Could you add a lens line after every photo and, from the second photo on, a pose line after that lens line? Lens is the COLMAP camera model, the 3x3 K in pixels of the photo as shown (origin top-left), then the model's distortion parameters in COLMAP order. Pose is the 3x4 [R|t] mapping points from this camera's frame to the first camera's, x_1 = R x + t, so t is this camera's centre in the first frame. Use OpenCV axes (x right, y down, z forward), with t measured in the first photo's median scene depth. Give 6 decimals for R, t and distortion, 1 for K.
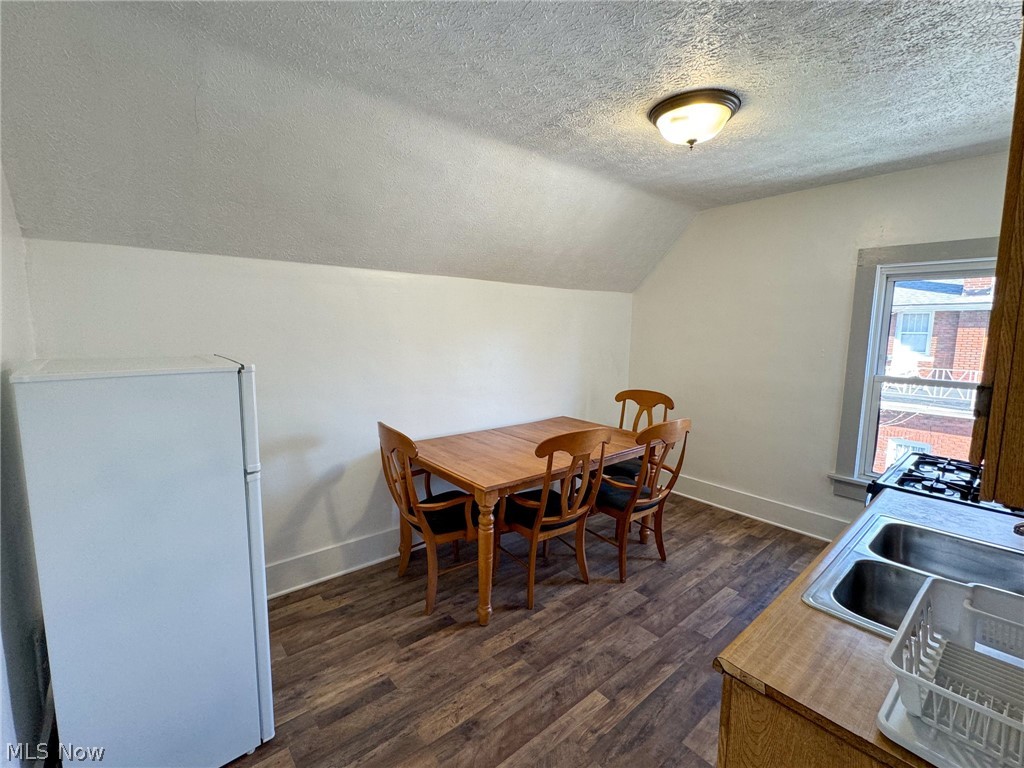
lens RADIAL K [[451.7, 0, 512.0], [0, 451.7, 384.0], [0, 0, 1]] dist [-0.000599, 0.000558]
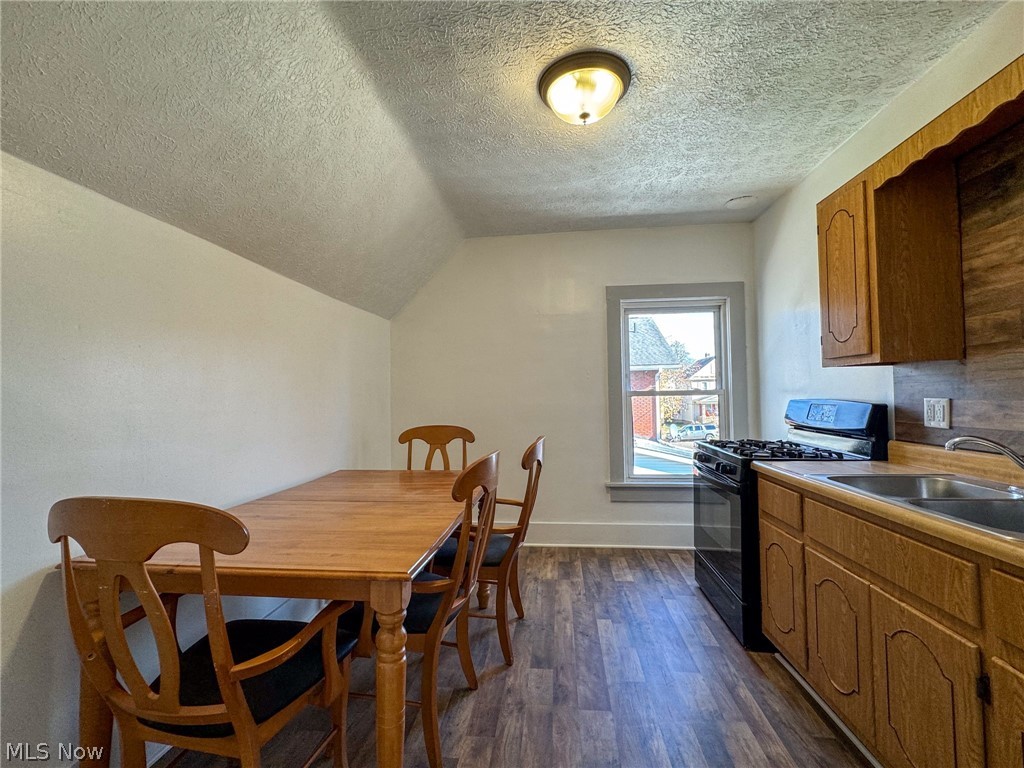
lens RADIAL K [[451.7, 0, 512.0], [0, 451.7, 384.0], [0, 0, 1]] dist [-0.000599, 0.000558]
pose [[0.720583, -0.006922, 0.693334, -0.263702], [0.115883, 0.987088, -0.110583, 0.066329], [-0.683616, 0.160030, 0.712081, 0.396739]]
